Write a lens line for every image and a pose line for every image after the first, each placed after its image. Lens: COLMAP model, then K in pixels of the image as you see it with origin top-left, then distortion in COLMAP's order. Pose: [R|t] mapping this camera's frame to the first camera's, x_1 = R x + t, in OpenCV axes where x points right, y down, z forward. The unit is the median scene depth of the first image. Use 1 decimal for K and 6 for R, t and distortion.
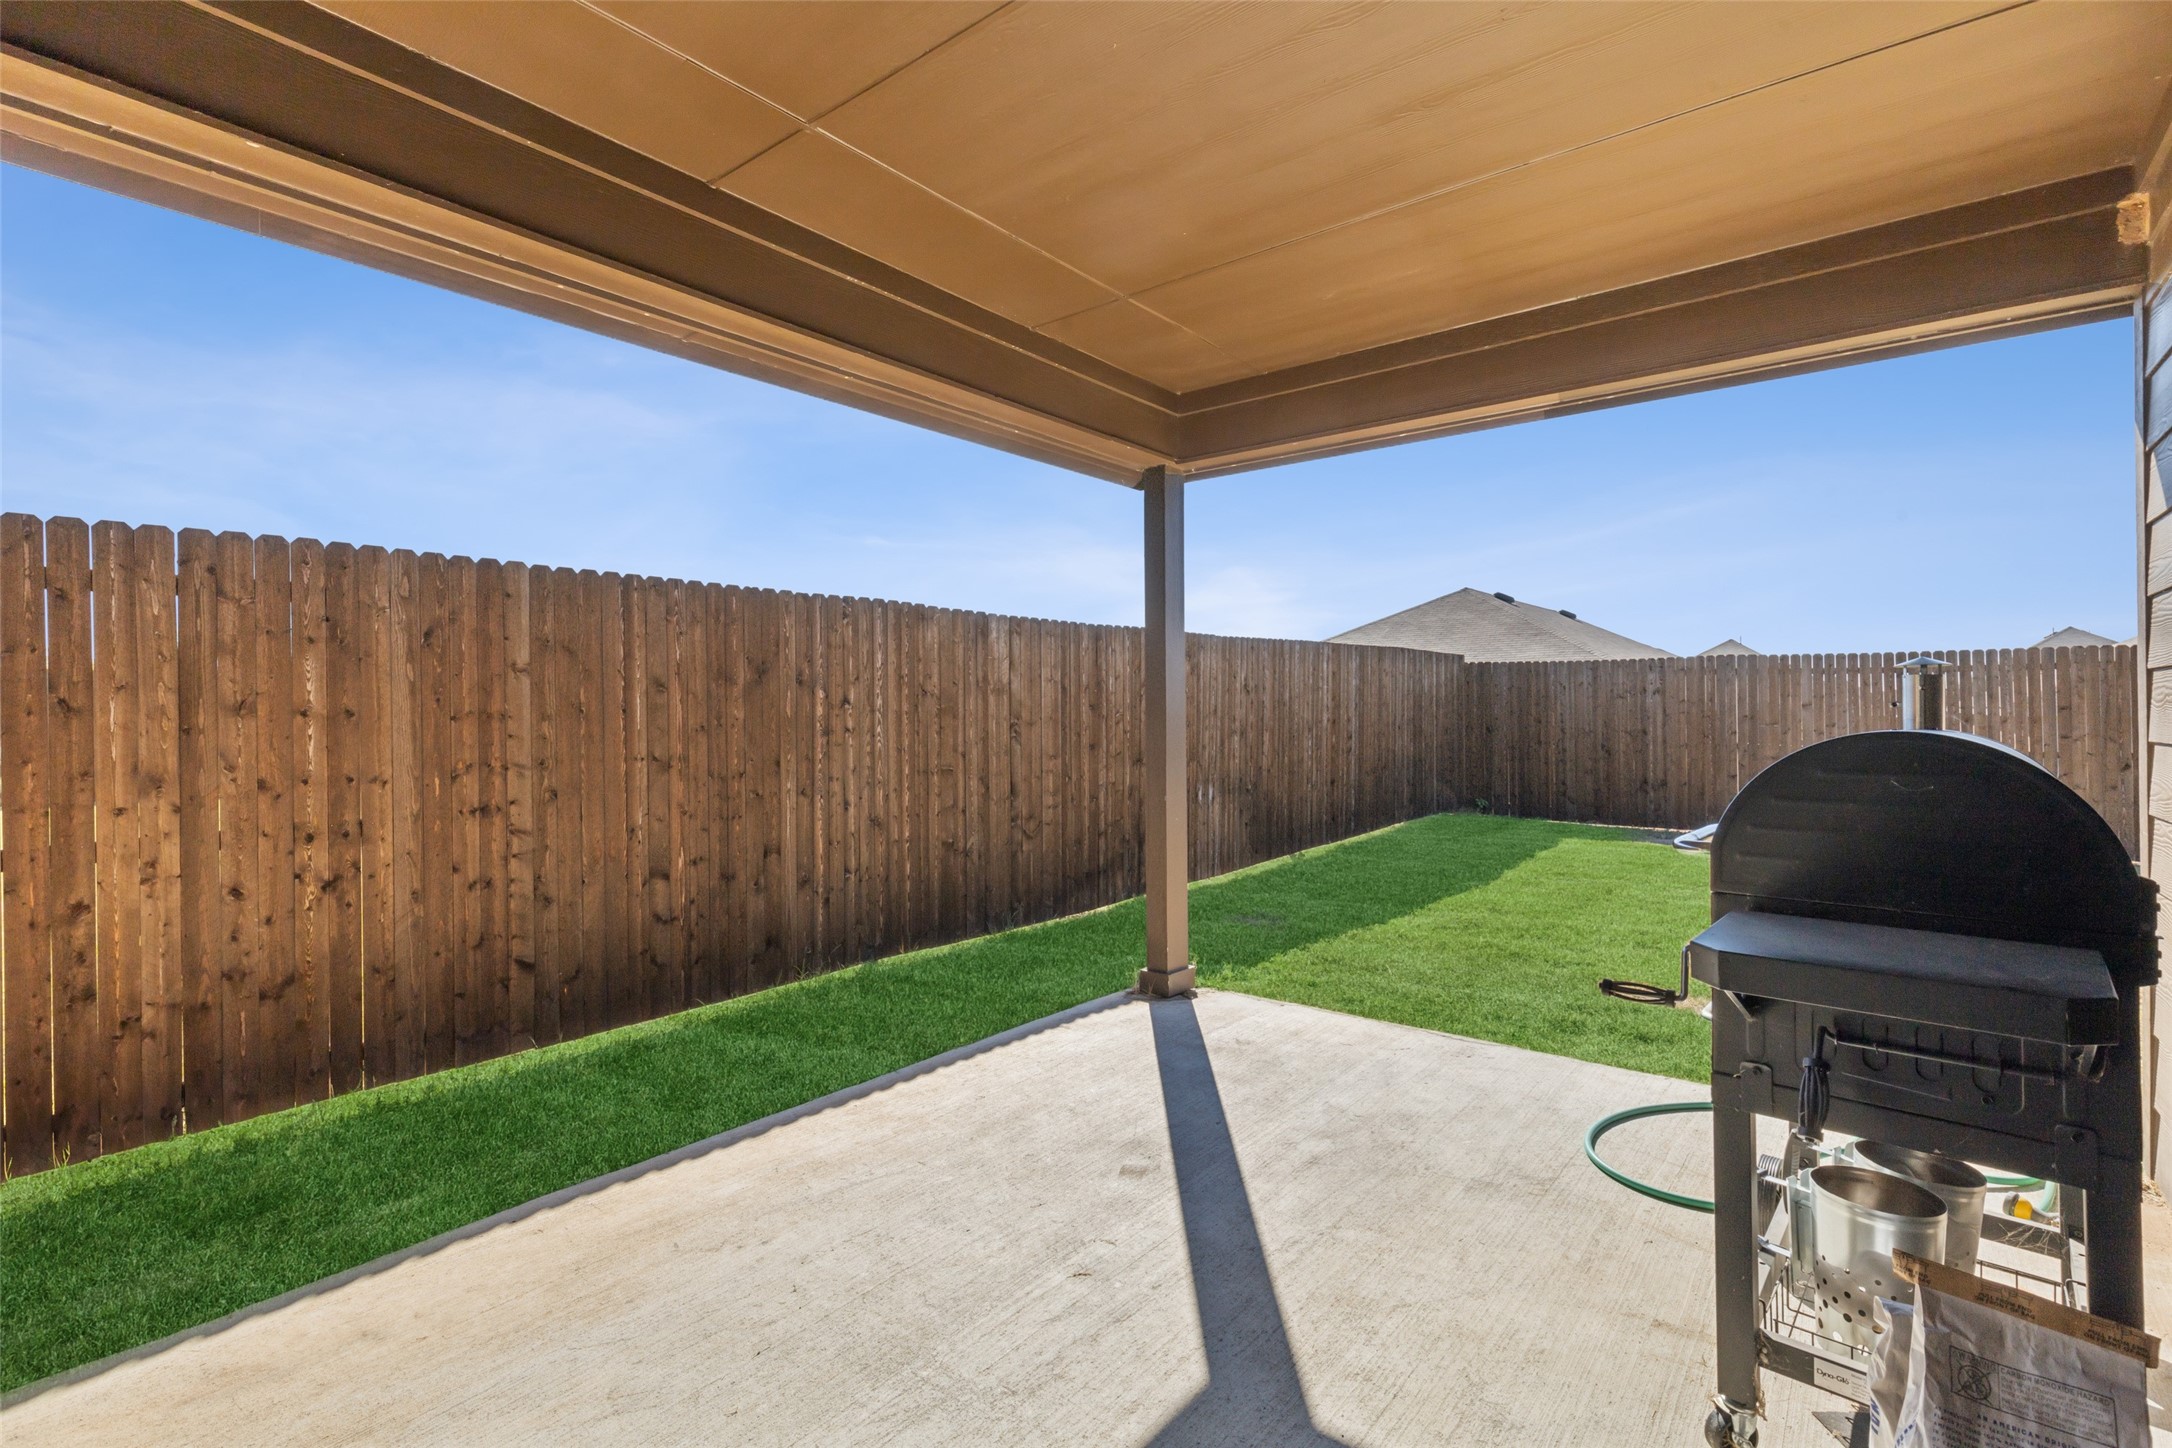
lens RADIAL K [[991.4, 0, 1083.6], [0, 991.4, 719.2], [0, 0, 1]] dist [0.010505, -0.000578]
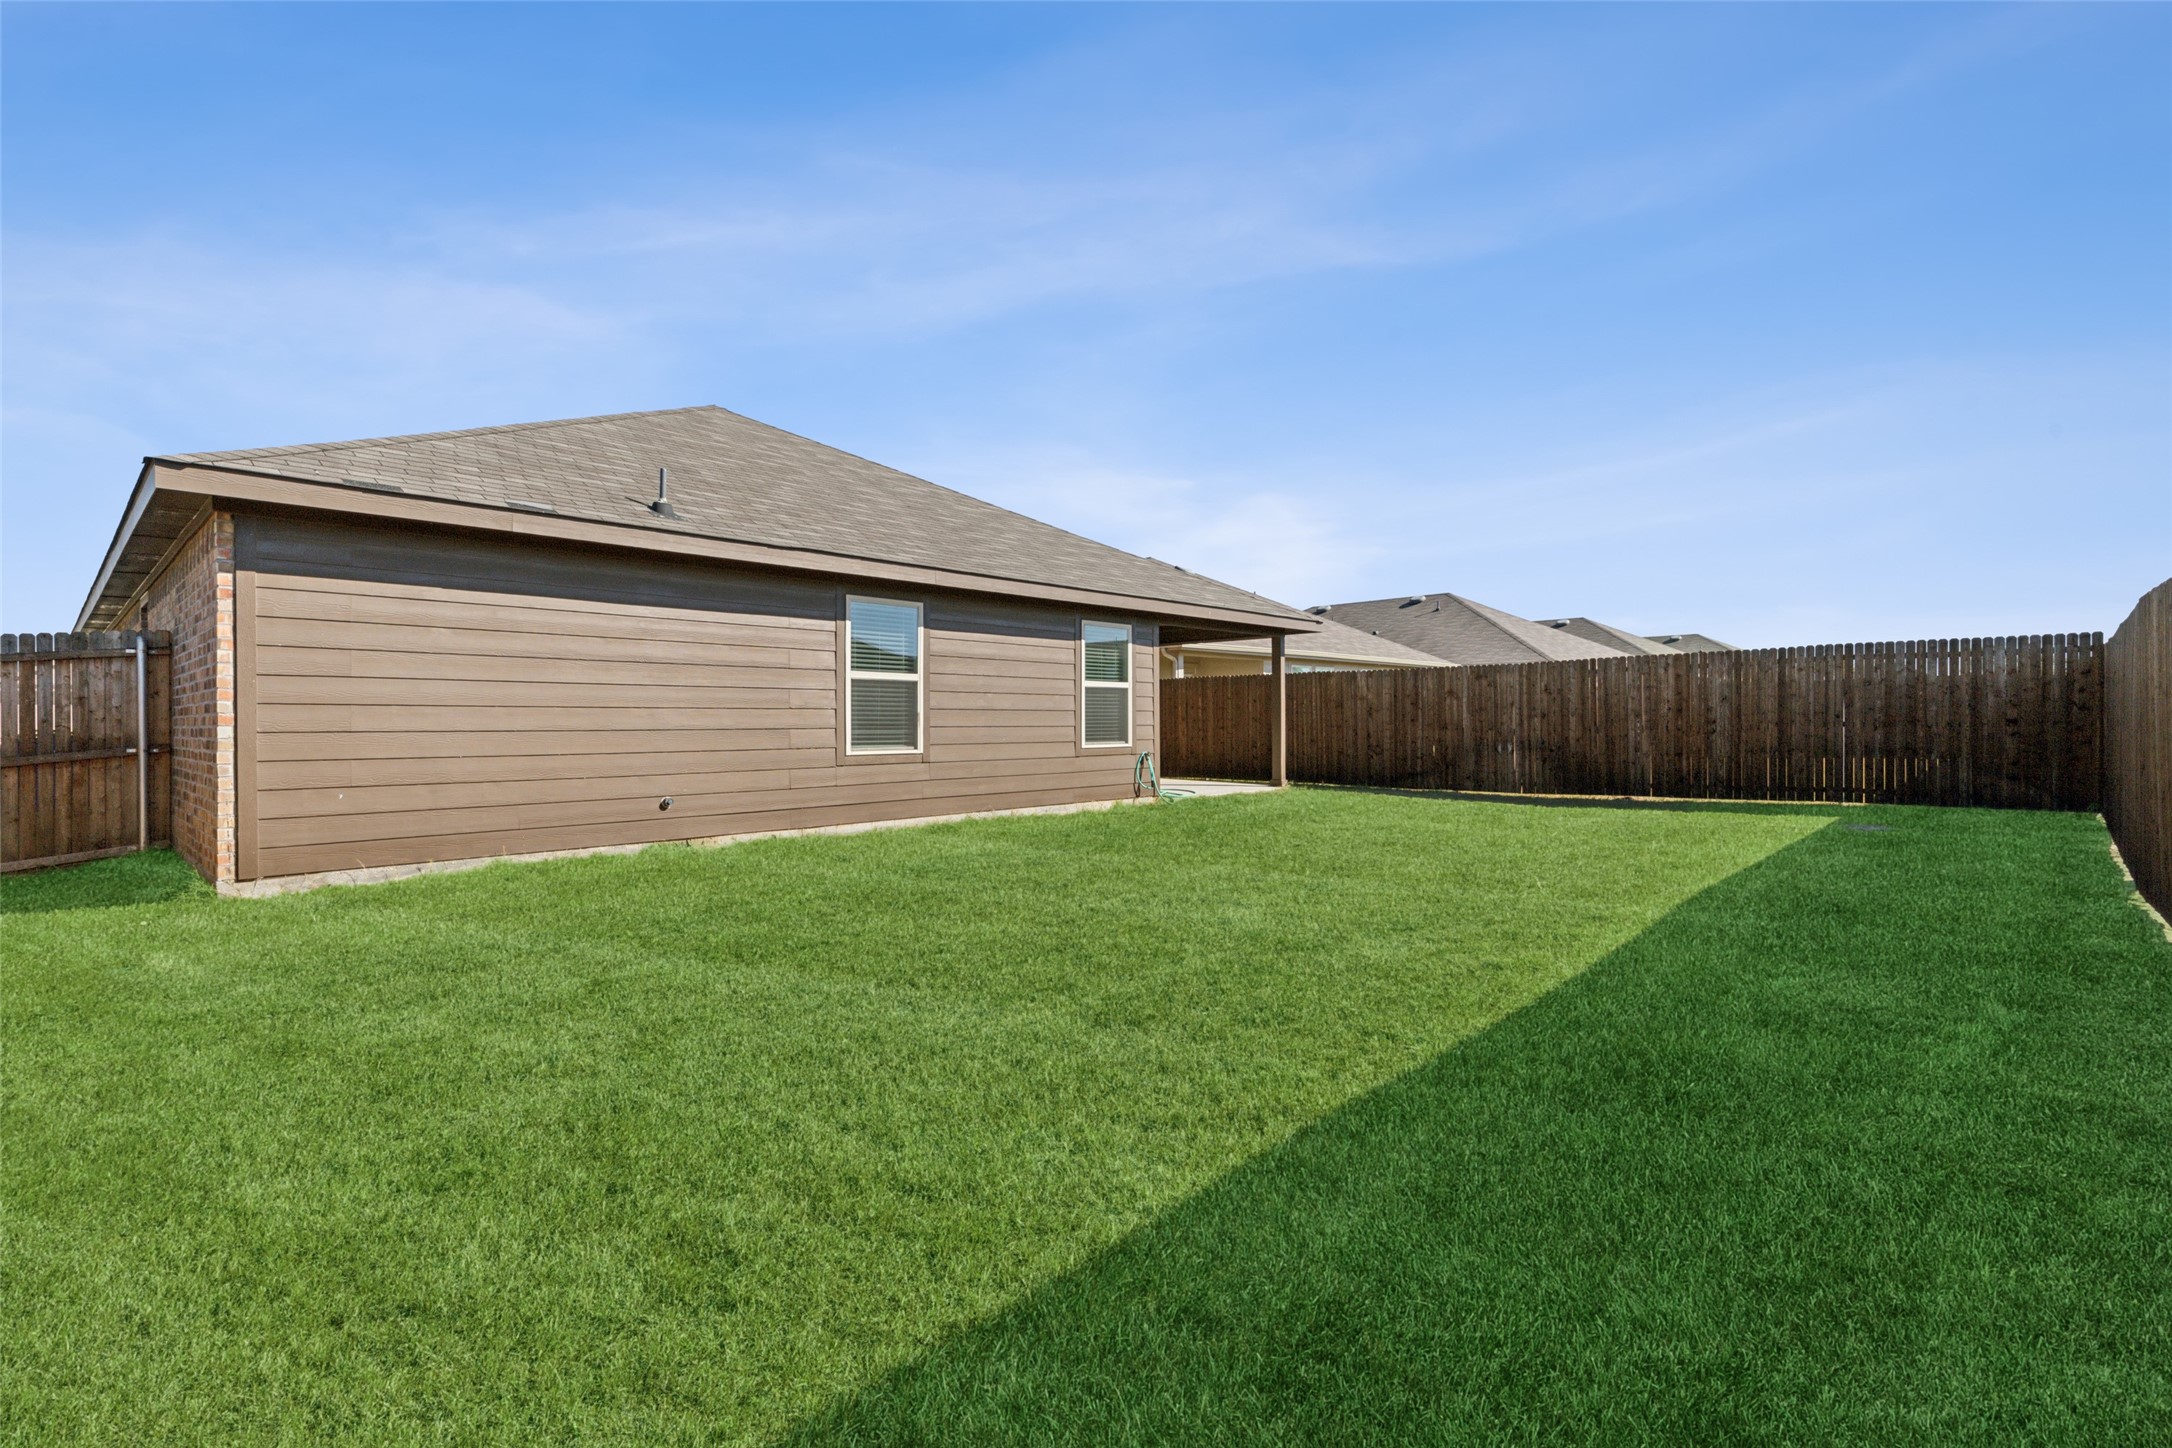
lens RADIAL K [[991.4, 0, 1081.3], [0, 991.4, 717.8], [0, 0, 1]] dist [0.010505, -0.000578]
pose [[-0.086626, 0.002560, -0.996238, 2.465302], [-0.004124, 0.999987, 0.002929, 0.018148], [0.996232, 0.004362, -0.086614, 0.418670]]
